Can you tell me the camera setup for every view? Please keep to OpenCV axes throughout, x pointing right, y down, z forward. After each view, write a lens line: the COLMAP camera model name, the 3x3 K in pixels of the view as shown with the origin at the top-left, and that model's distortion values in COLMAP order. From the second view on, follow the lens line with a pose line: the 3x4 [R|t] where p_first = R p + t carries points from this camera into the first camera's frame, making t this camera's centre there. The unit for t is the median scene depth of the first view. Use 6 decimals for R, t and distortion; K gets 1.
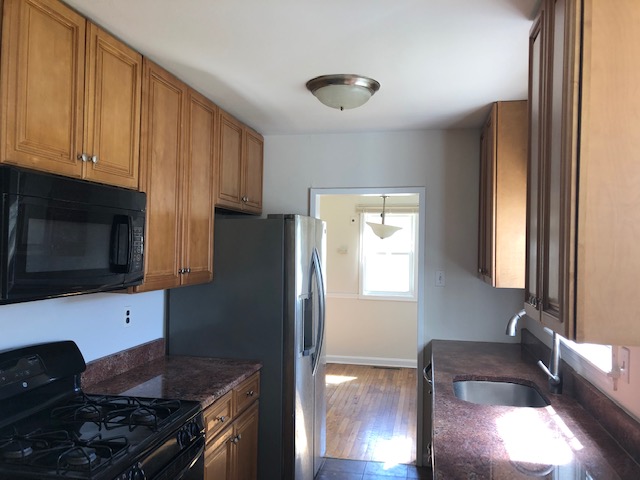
lens RADIAL K [[522.5, 0, 320.4], [0, 522.5, 226.5], [0, 0, 1]] dist [0.038094, -0.008462]
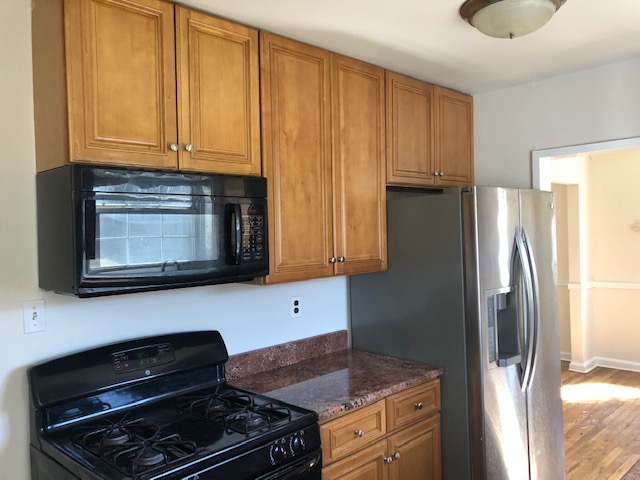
lens RADIAL K [[522.5, 0, 320.4], [0, 522.5, 226.5], [0, 0, 1]] dist [0.038094, -0.008462]
pose [[0.833849, -0.042271, -0.550372, 0.219799], [0.061640, 0.997958, 0.016740, 0.010784], [0.548540, -0.047884, 0.834752, 0.240619]]
